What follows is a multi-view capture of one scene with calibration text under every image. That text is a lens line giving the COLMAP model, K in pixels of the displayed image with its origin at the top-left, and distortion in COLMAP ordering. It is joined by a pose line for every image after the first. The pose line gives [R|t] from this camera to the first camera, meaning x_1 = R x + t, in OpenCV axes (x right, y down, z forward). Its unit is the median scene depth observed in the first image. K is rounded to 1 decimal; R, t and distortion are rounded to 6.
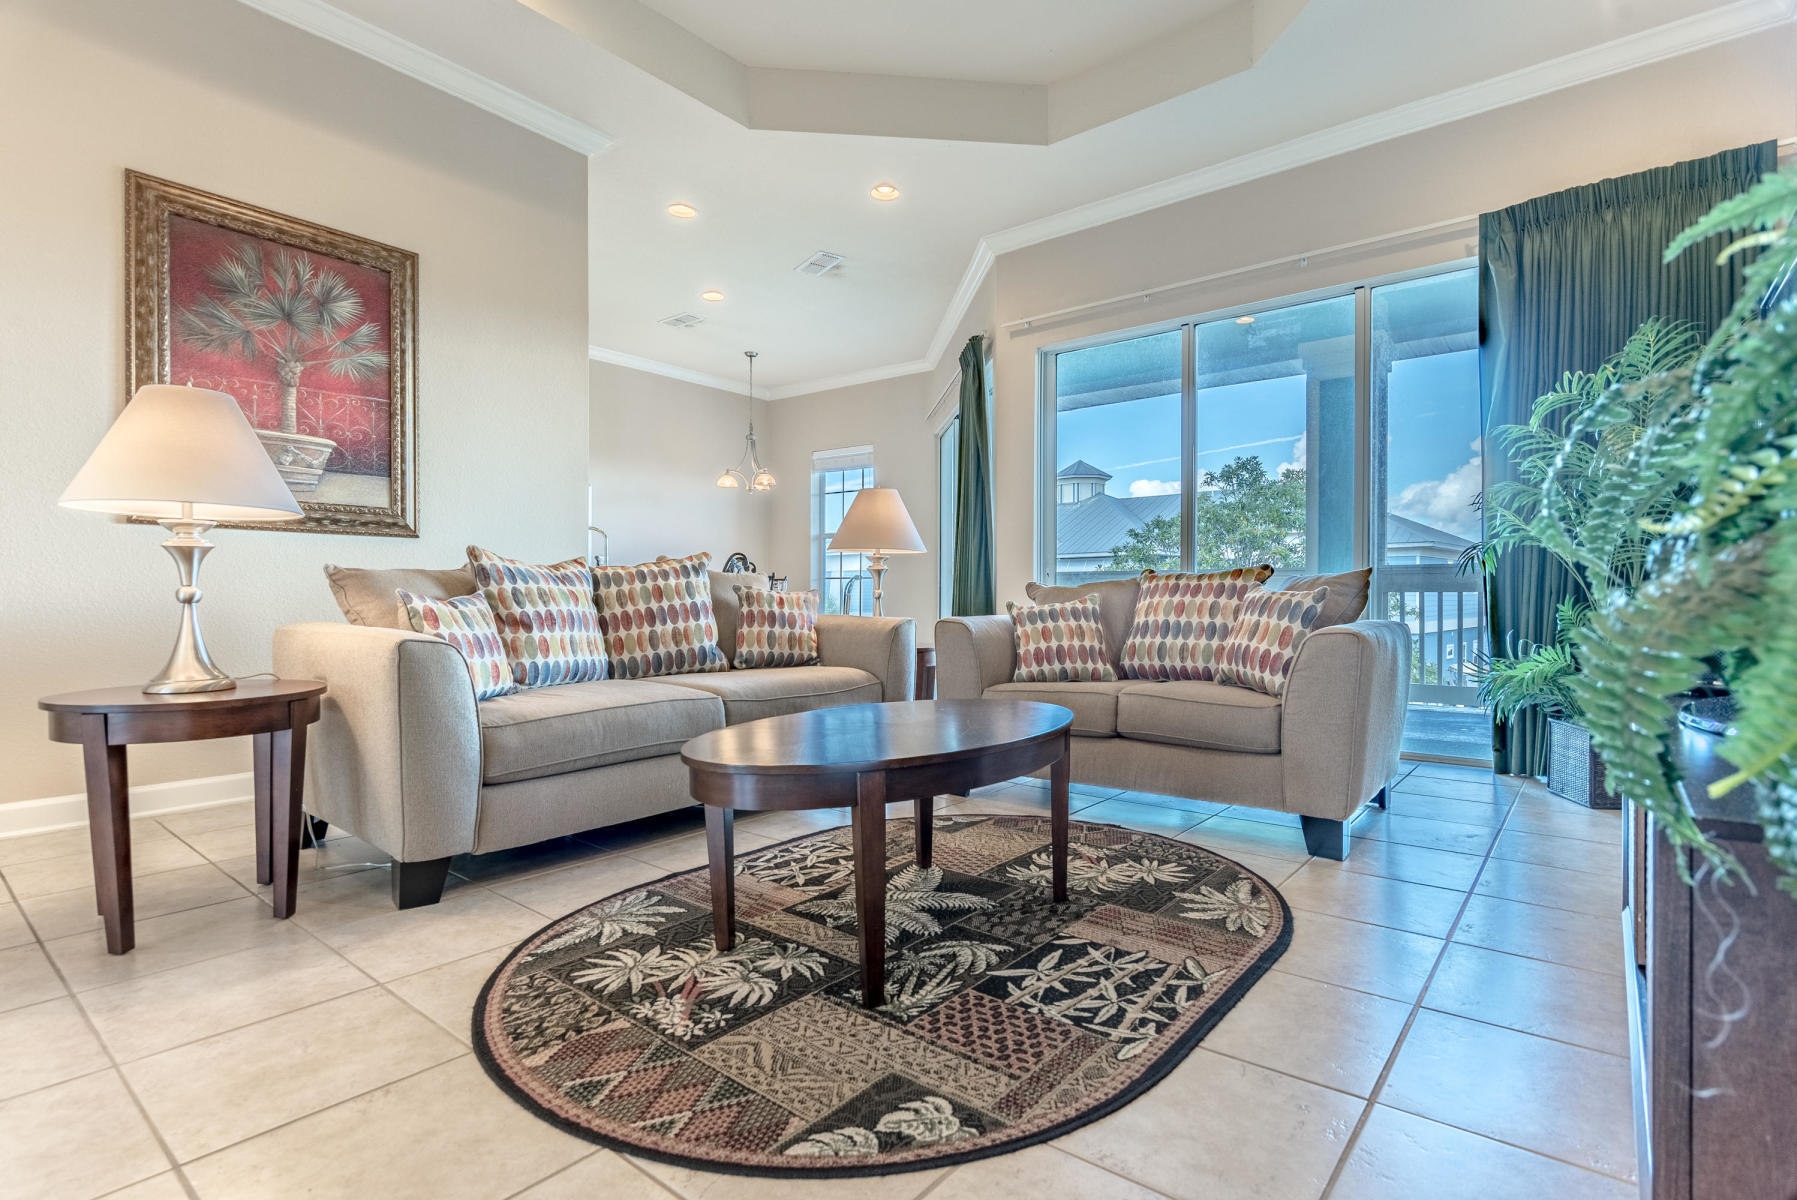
lens RADIAL K [[890.4, 0, 813.1], [0, 890.4, 600.8], [0, 0, 1]] dist [-0.003540, -0.000451]
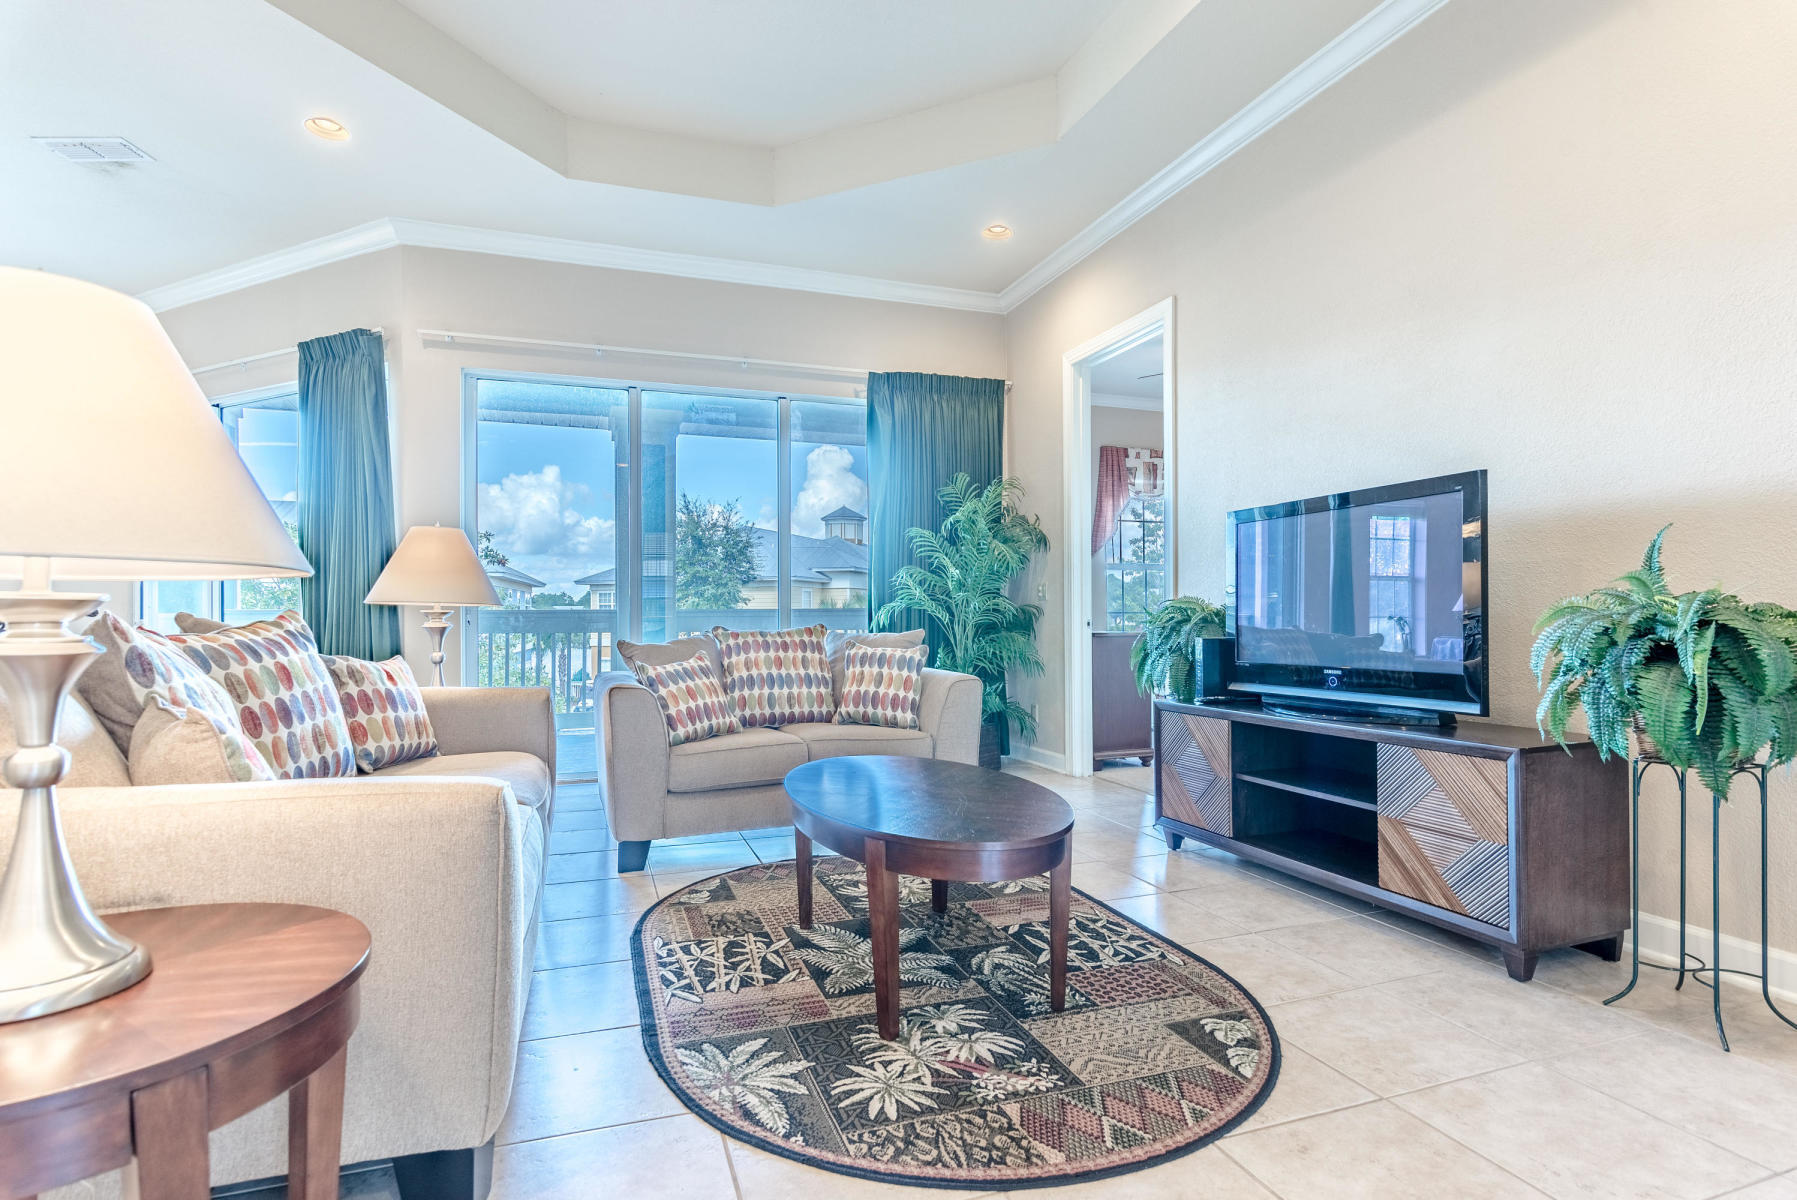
lens RADIAL K [[893.7, 0, 969.9], [0, 893.7, 615.3], [0, 0, 1]] dist [-0.001725, -0.000139]
pose [[0.466813, 0.002081, 0.884354, -0.799450], [0.010965, 0.999907, -0.008141, -0.064826], [-0.884288, 0.013497, 0.466747, 0.372850]]
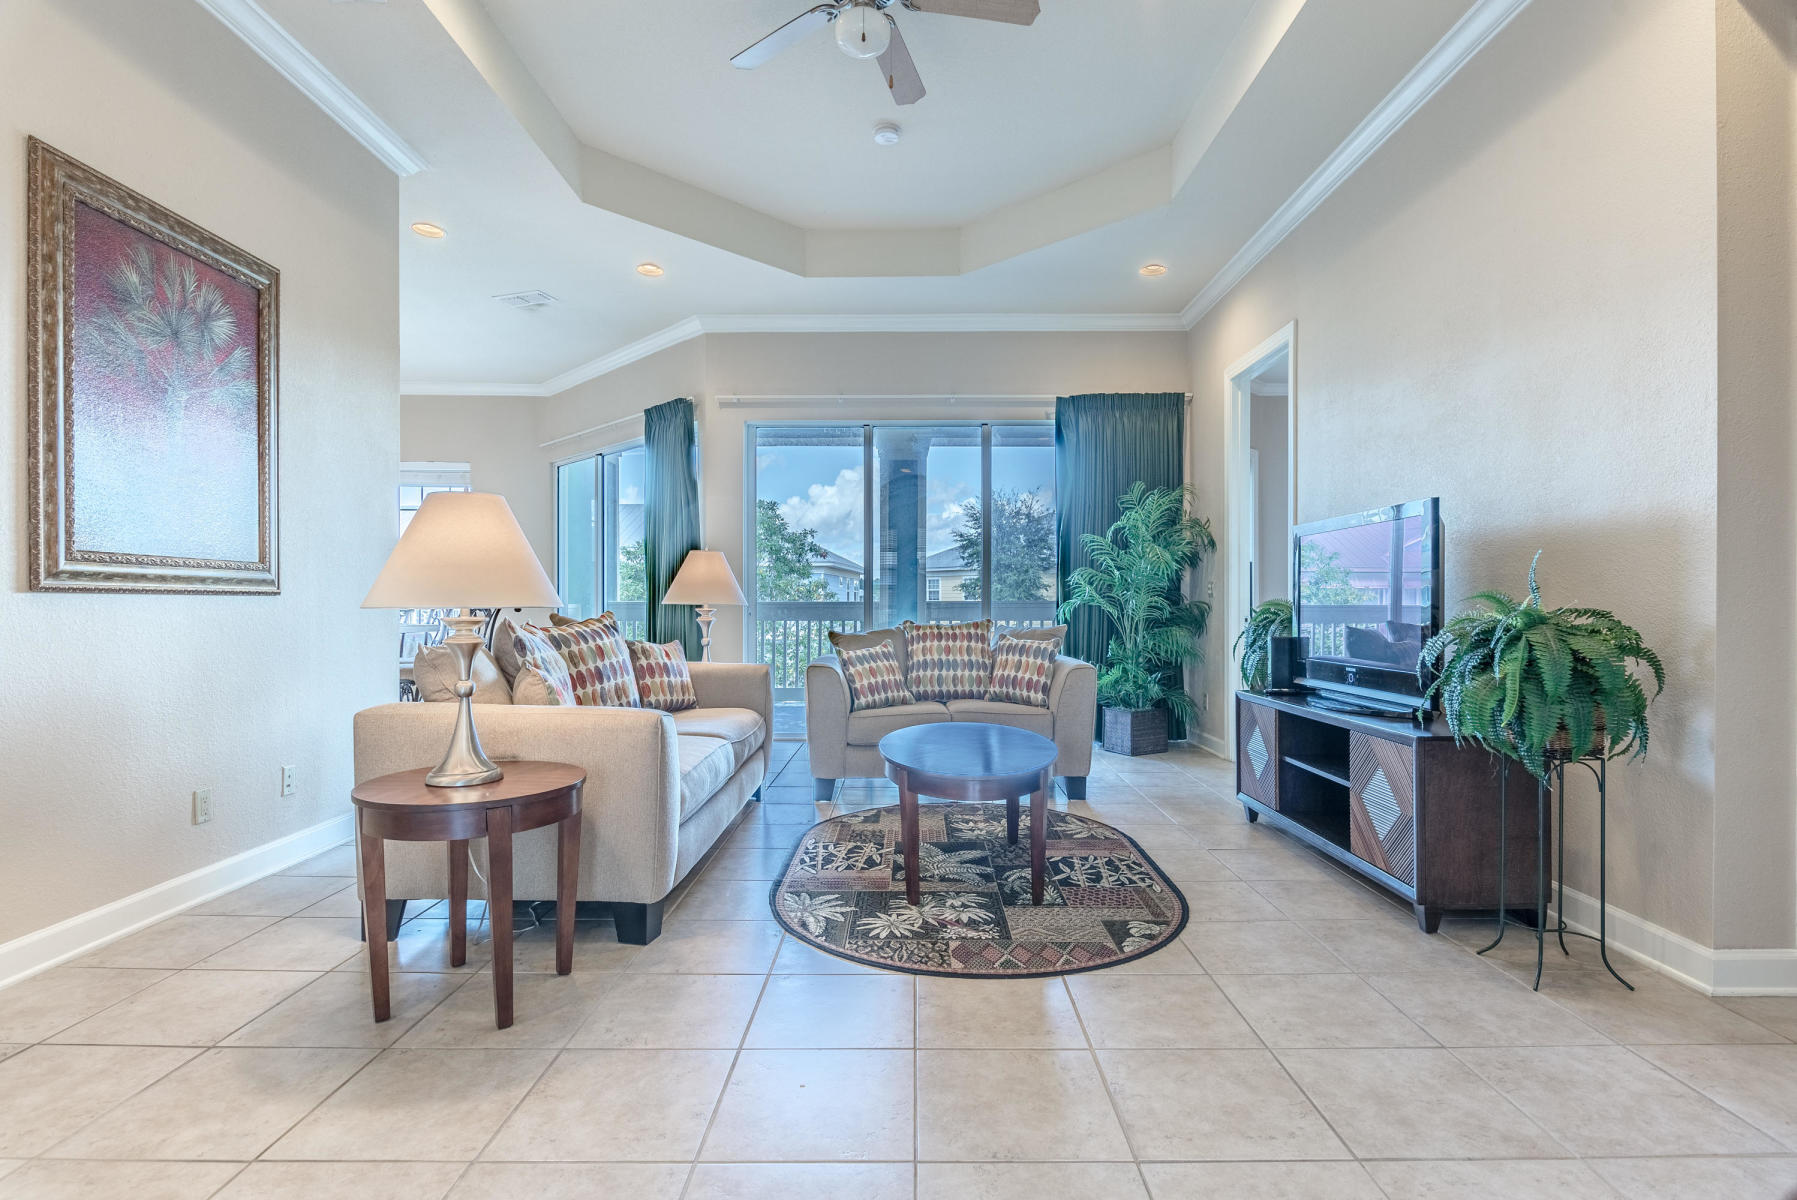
lens RADIAL K [[898.2, 0, 941.5], [0, 898.2, 604.5], [0, 0, 1]] dist [-0.001489, -0.000285]
pose [[0.748890, 0.001437, 0.662693, -0.900545], [0.004821, 0.999959, -0.007615, -0.086790], [-0.662677, 0.008898, 0.748853, -0.144517]]
